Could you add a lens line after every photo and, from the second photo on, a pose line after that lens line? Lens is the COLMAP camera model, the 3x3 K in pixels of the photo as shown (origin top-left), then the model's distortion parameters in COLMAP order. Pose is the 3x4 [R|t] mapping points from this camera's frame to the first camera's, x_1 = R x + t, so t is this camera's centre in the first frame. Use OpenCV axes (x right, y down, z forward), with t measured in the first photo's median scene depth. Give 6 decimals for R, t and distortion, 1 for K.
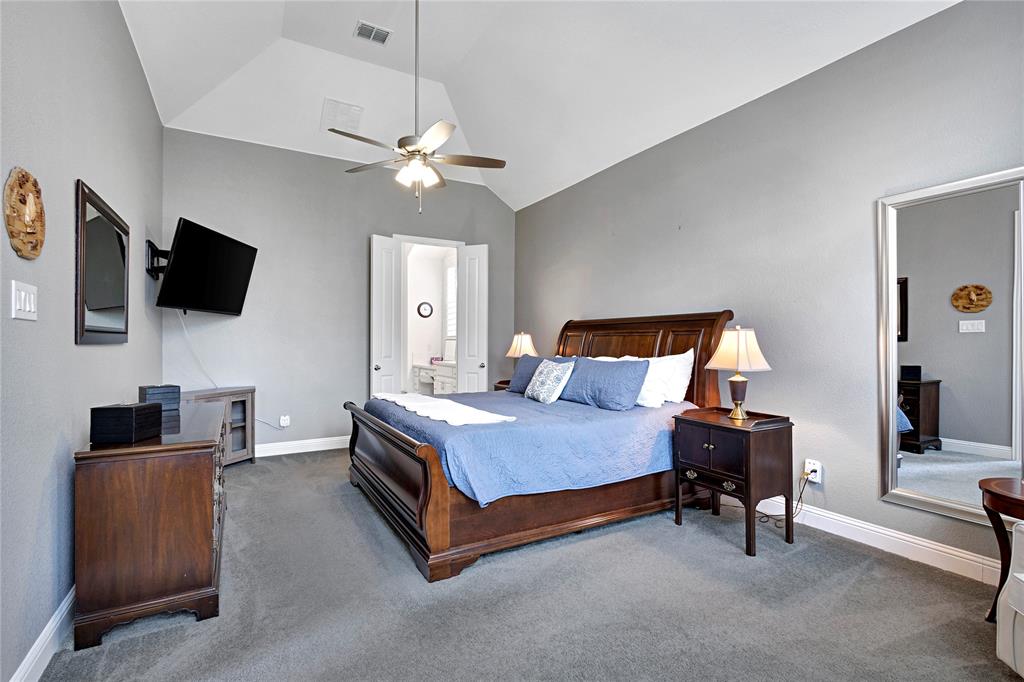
lens RADIAL K [[475.1, 0, 514.7], [0, 475.1, 338.8], [0, 0, 1]] dist [0.004349, 0.000583]
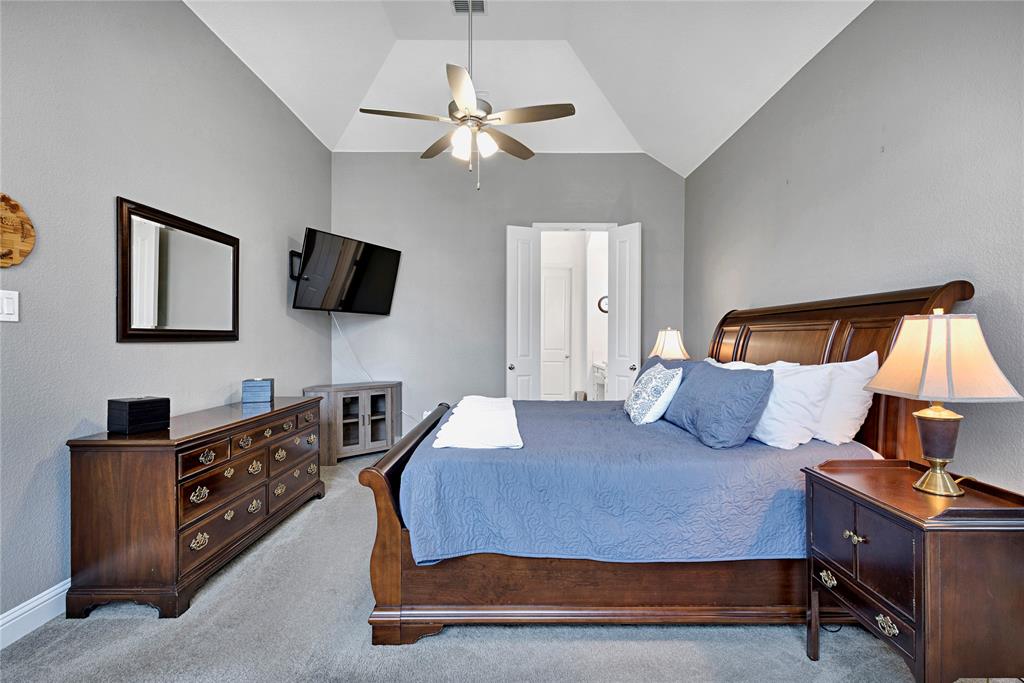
lens RADIAL K [[475.1, 0, 514.7], [0, 475.1, 339.3], [0, 0, 1]] dist [0.004349, 0.000583]
pose [[0.870757, 0.000100, -0.491714, 0.290102], [0.003278, 0.999977, 0.006010, 0.000648], [0.491703, -0.006845, 0.870736, 0.299123]]
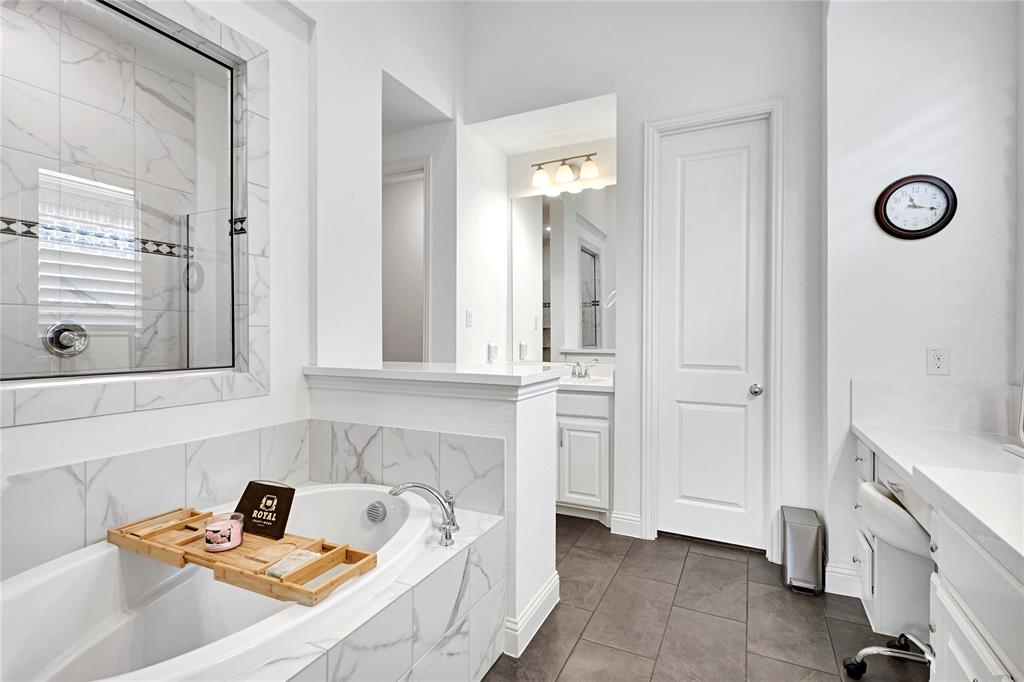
lens RADIAL K [[475.1, 0, 514.7], [0, 475.1, 338.8], [0, 0, 1]] dist [0.004349, 0.000583]
pose [[0.573418, 0.003400, -0.819256, -0.280673], [0.005233, 0.999956, 0.007813, 0.010094], [0.819247, -0.008767, 0.573374, 1.844040]]
